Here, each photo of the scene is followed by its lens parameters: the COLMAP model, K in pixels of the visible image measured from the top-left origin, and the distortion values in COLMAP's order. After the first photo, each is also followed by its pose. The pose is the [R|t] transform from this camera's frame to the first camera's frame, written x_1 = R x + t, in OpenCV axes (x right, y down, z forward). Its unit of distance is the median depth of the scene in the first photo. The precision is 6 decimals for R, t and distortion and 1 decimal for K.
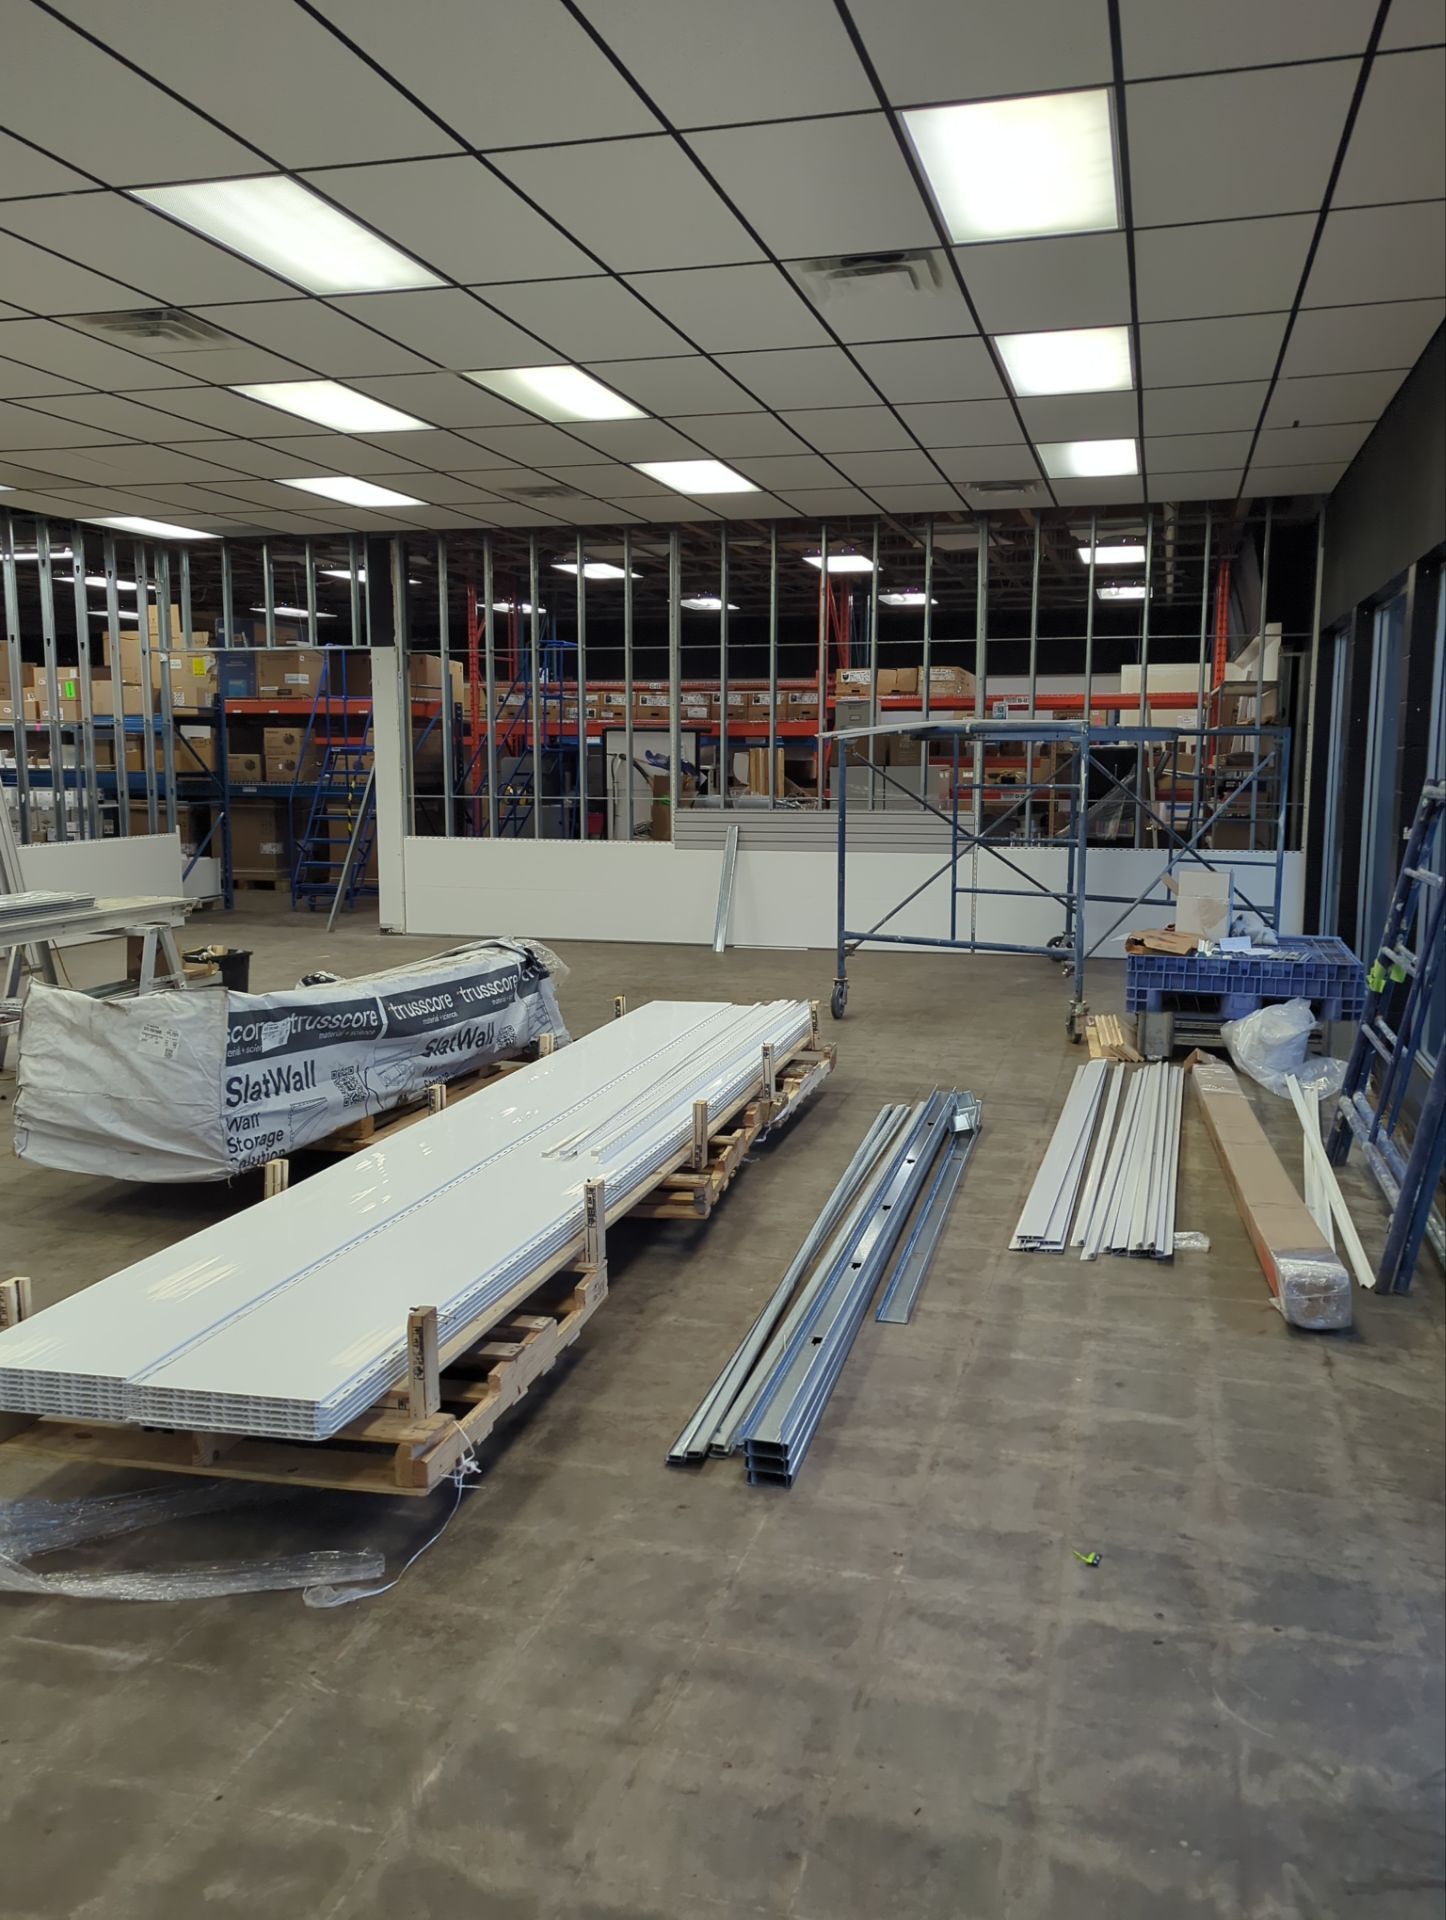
lens RADIAL K [[1577.2, 0, 723.0], [0, 1577.2, 960.0], [0, 0, 1]] dist [0.070123, -0.062204]
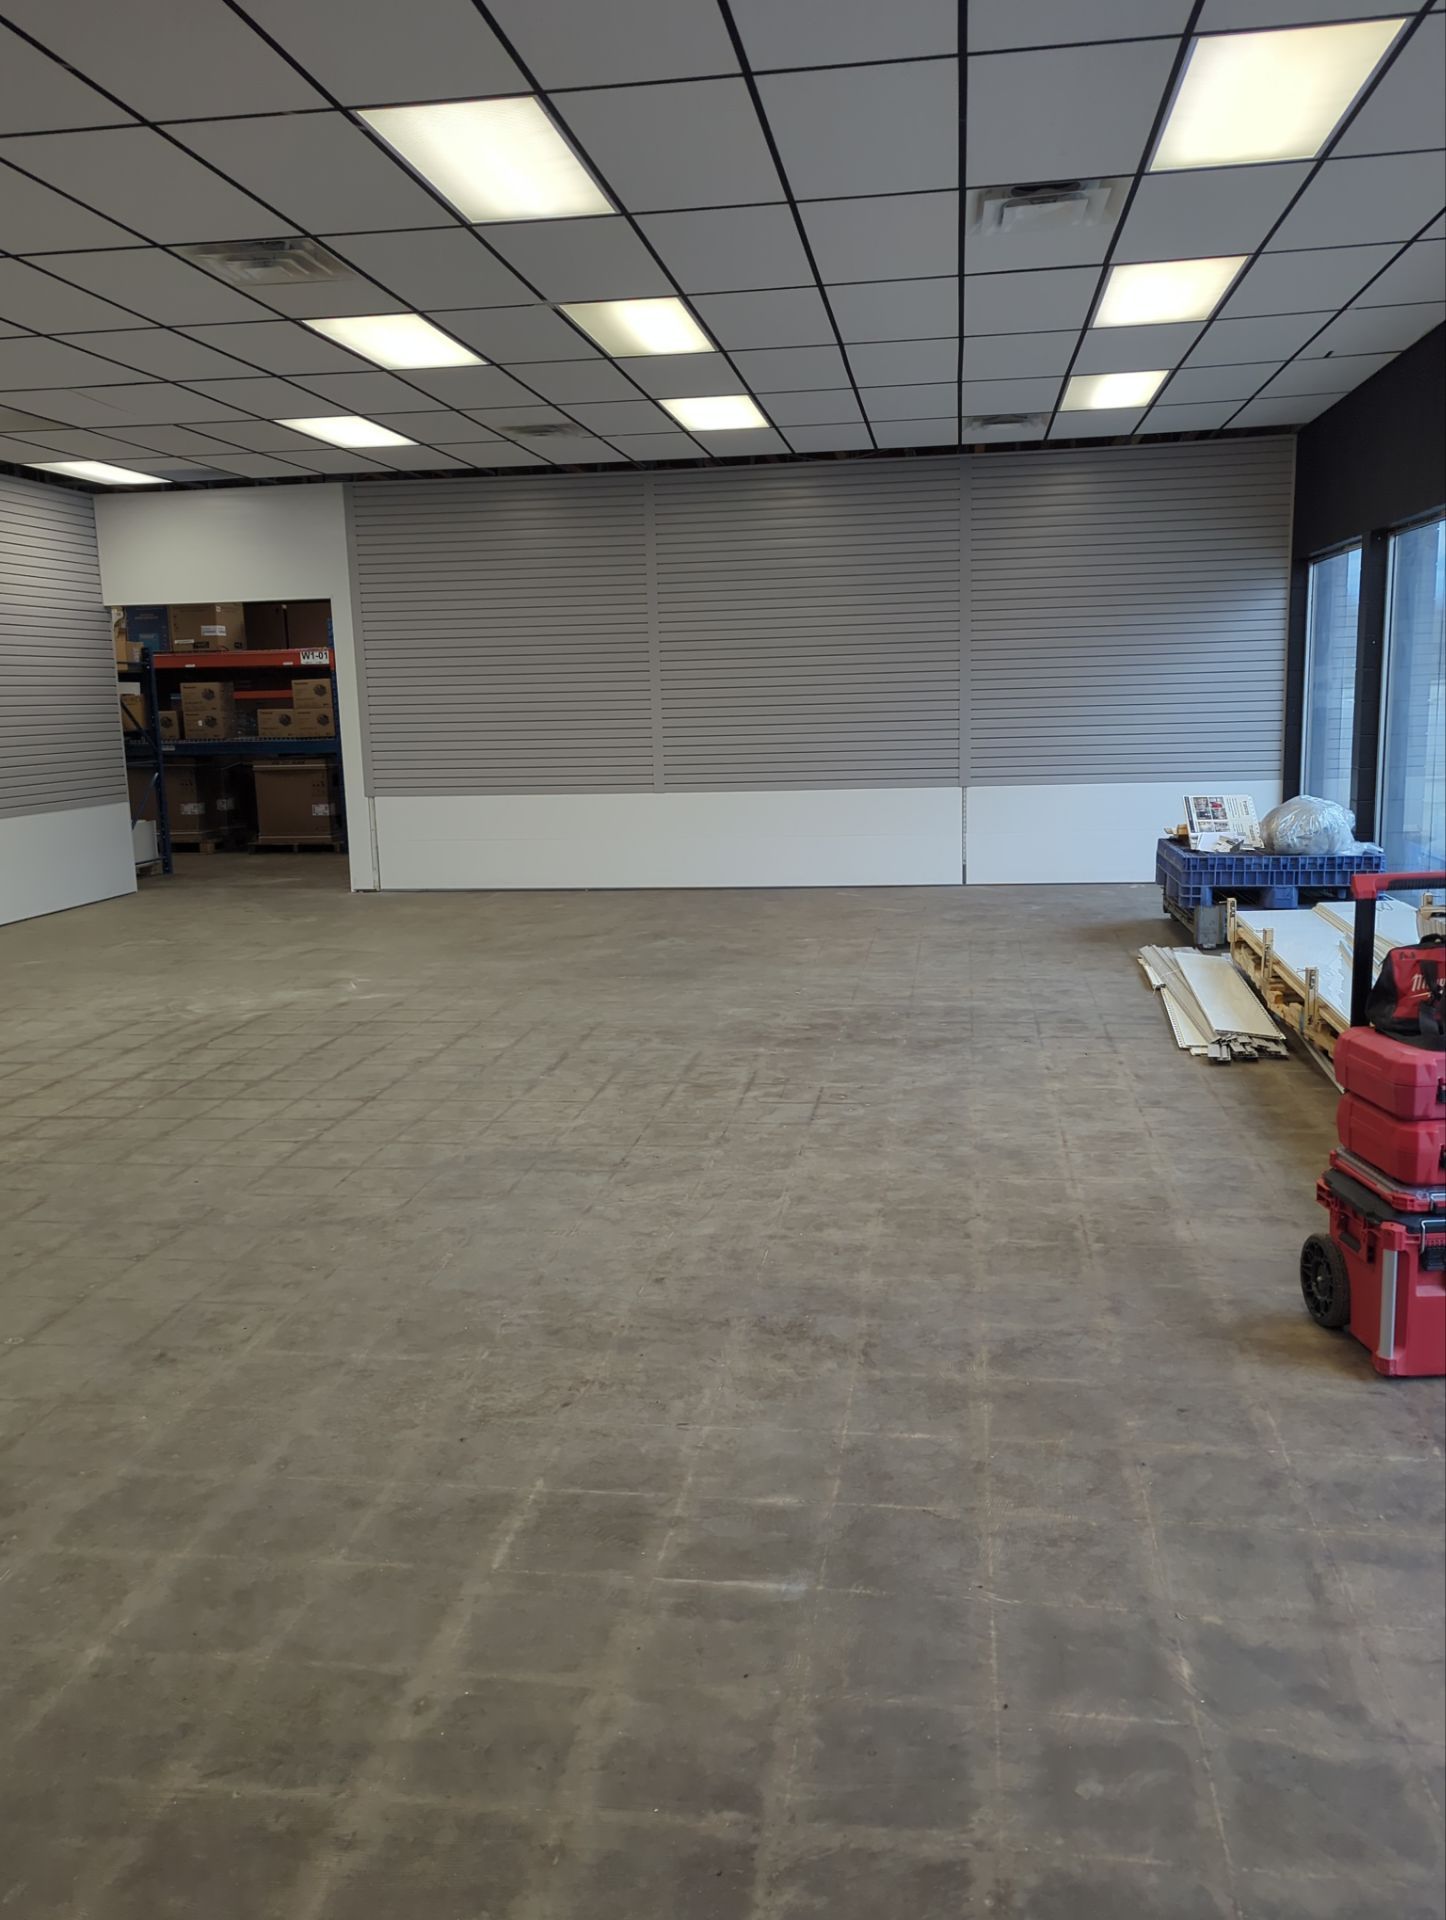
lens RADIAL K [[1577.2, 0, 723.0], [0, 1577.2, 960.0], [0, 0, 1]] dist [0.070123, -0.062204]
pose [[0.992099, -0.048416, 0.115740, -0.235359], [0.044446, 0.998340, 0.036642, 0.000193], [-0.117322, -0.031208, 0.992603, 0.008867]]
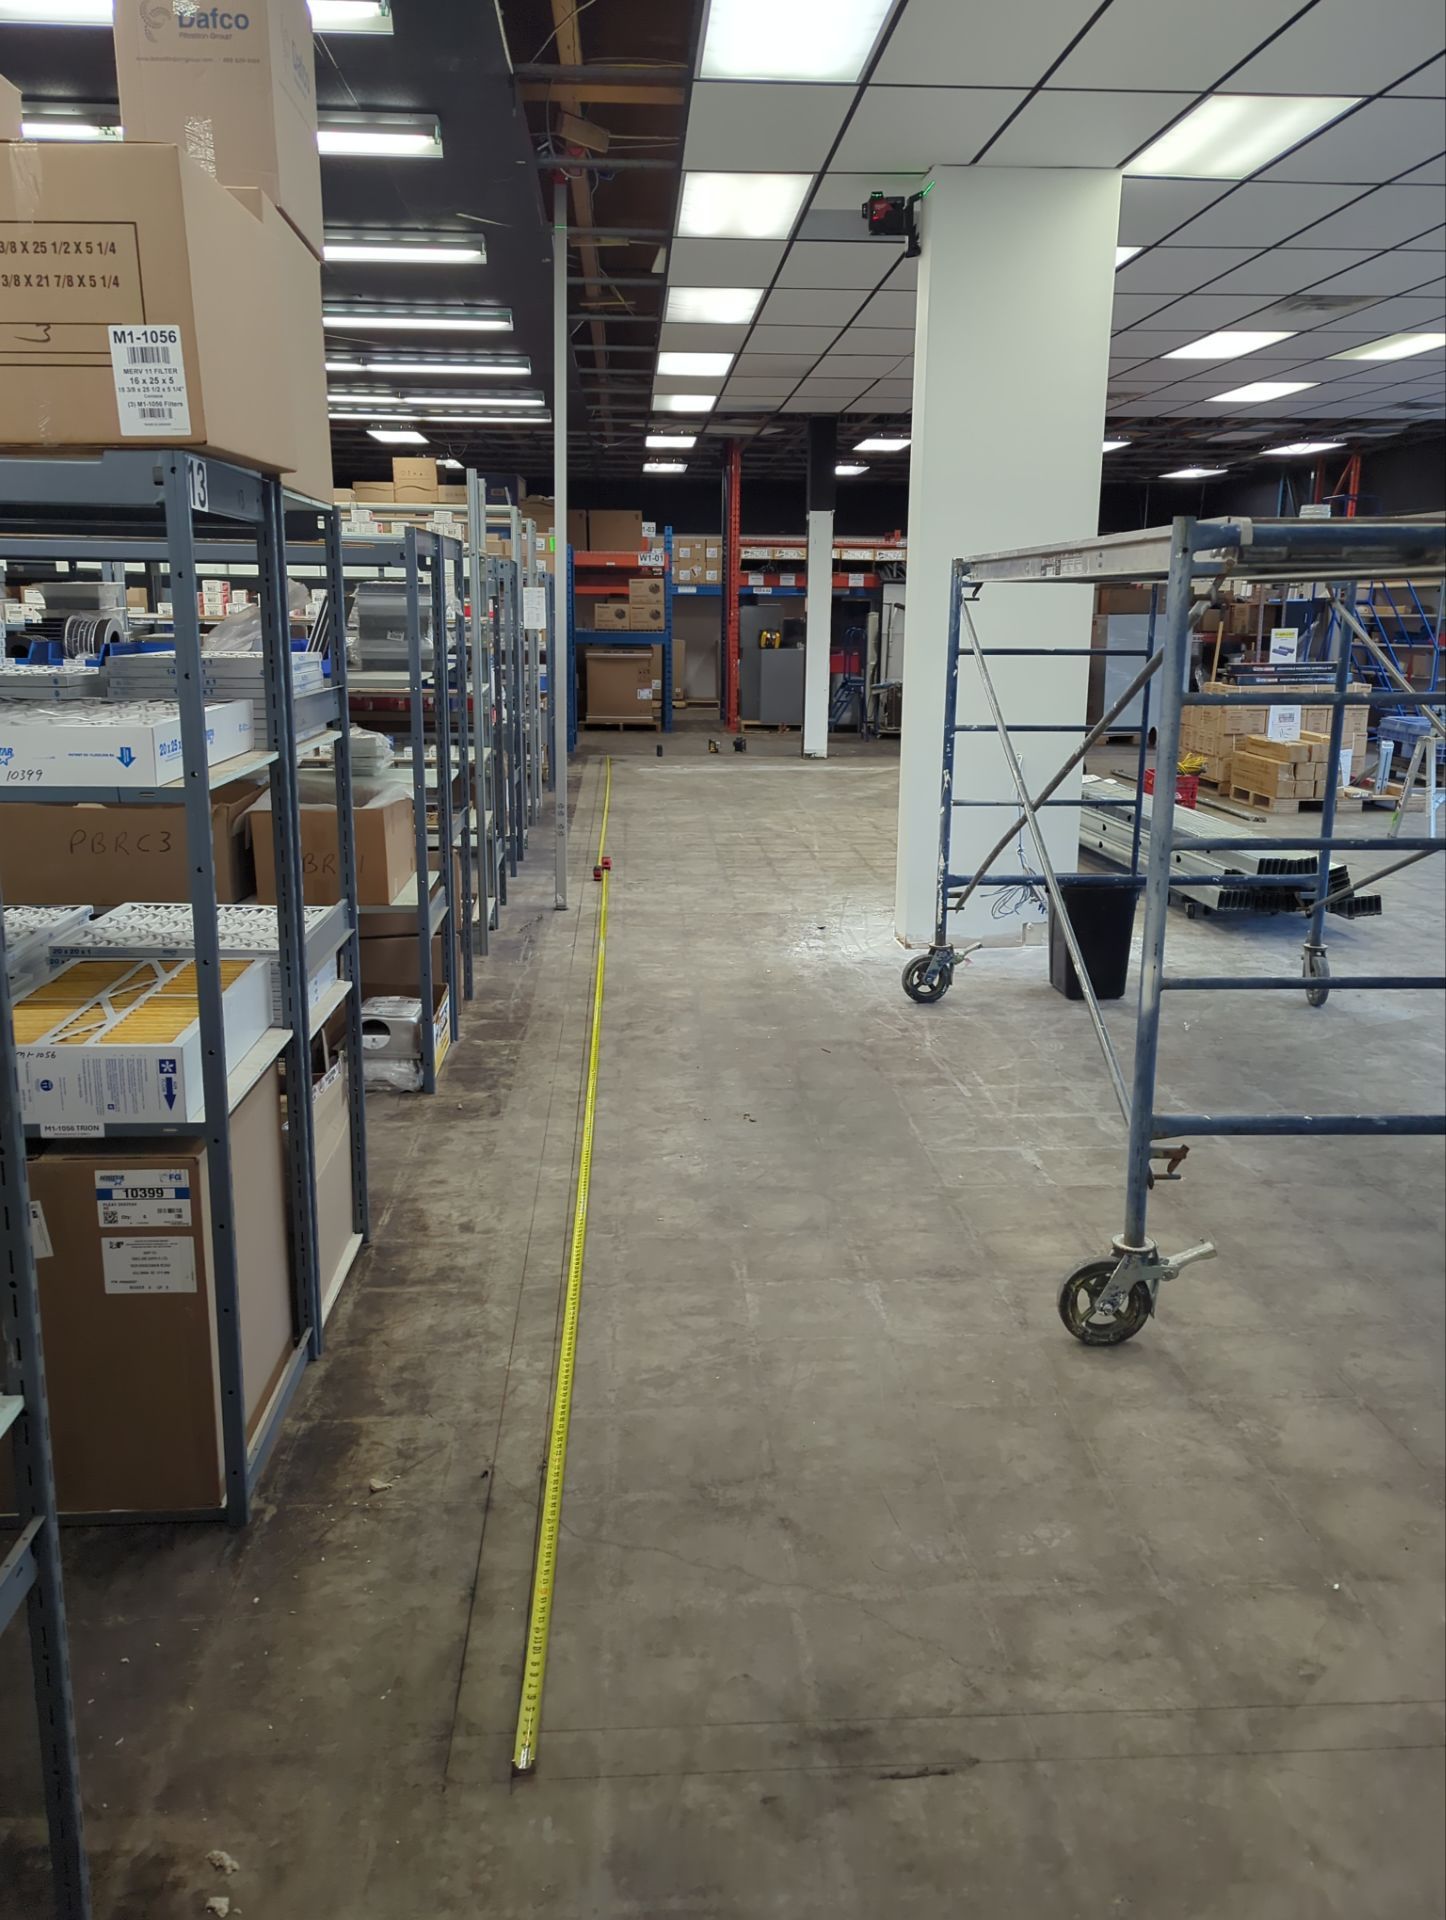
lens RADIAL K [[1577.2, 0, 723.0], [0, 1577.2, 960.0], [0, 0, 1]] dist [0.070123, -0.062204]
pose [[0.946820, -0.063789, 0.315378, -1.463093], [0.034237, 0.994560, 0.098375, 0.033023], [-0.319938, -0.082346, 0.943853, -0.243375]]
